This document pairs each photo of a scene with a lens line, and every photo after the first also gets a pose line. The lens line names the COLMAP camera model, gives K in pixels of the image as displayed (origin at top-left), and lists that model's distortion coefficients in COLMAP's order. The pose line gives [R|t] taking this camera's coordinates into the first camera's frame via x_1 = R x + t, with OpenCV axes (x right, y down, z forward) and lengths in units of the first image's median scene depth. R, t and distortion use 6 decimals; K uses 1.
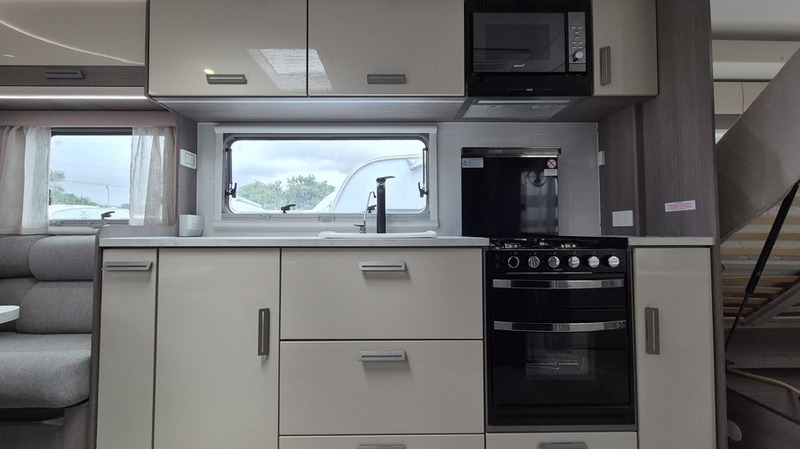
lens RADIAL K [[328.8, 0, 394.2], [0, 328.8, 218.2], [0, 0, 1]] dist [0.001149, -0.000004]
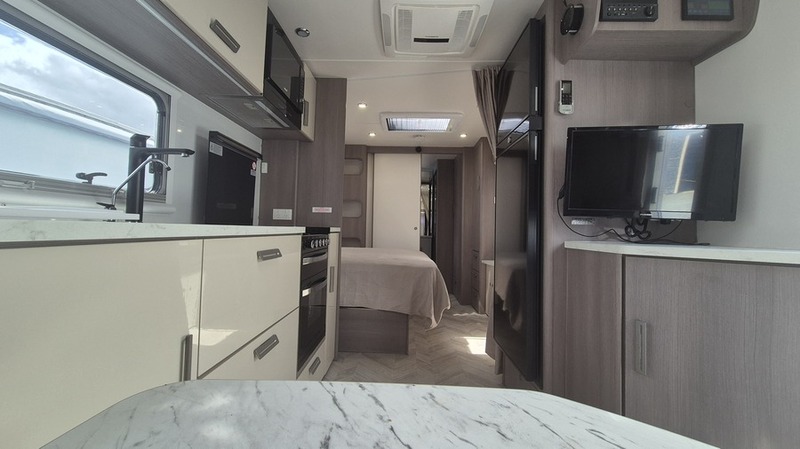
lens RADIAL K [[328.8, 0, 394.2], [0, 328.8, 218.2], [0, 0, 1]] dist [0.001149, -0.000004]
pose [[0.049106, 0.036638, 0.998121, -0.803701], [-0.062713, 0.997468, -0.033529, 0.039524], [-0.996823, -0.060949, 0.051279, 0.482173]]
